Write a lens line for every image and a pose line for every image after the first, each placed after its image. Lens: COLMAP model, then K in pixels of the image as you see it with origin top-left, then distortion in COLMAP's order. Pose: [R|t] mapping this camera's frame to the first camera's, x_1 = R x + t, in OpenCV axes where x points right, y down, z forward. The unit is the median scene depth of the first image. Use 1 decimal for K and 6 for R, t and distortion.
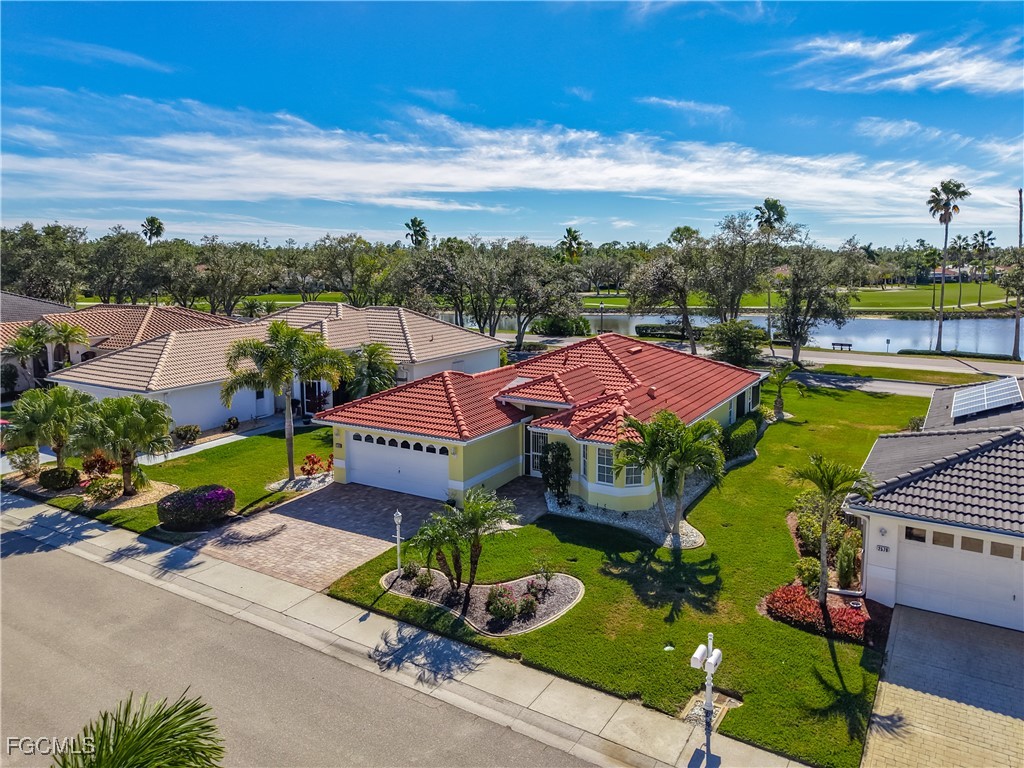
lens RADIAL K [[726.6, 0, 510.2], [0, 726.6, 364.6], [0, 0, 1]] dist [0.010966, -0.003999]
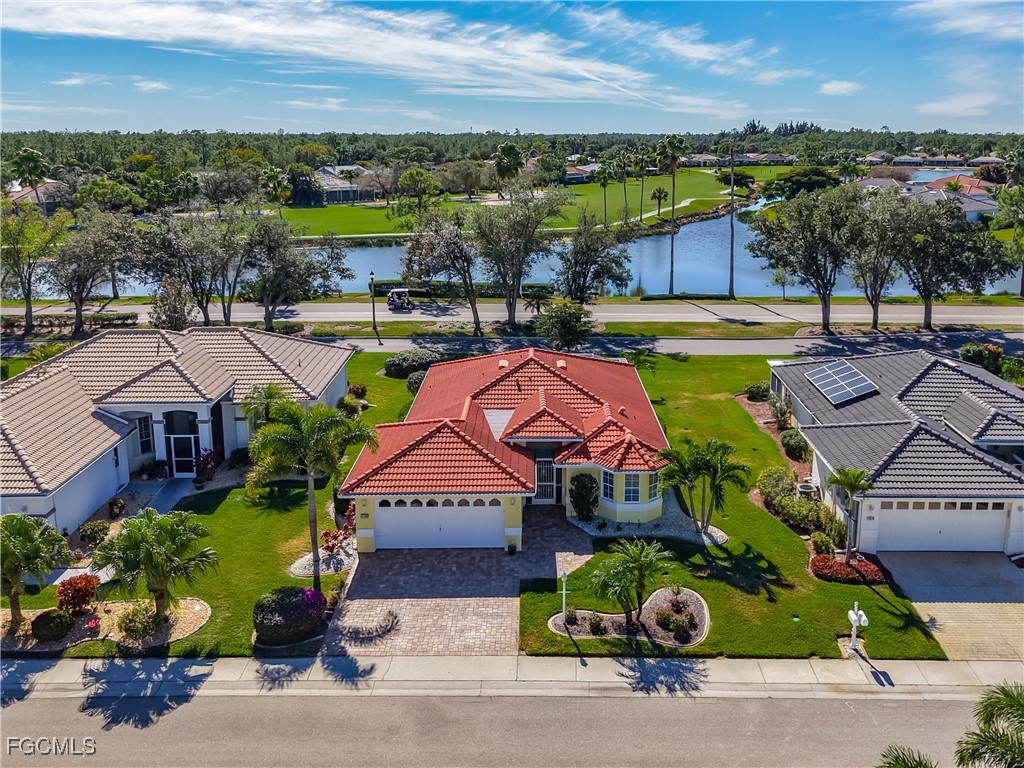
lens RADIAL K [[960.4, 0, 512.0], [0, 960.4, 384.0], [0, 0, 1]] dist [0.014822, -0.004823]
pose [[0.848482, -0.143834, 0.509304, -0.501706], [0.074395, 0.985219, 0.154299, -0.175708], [-0.523970, -0.093030, 0.846641, -0.122156]]
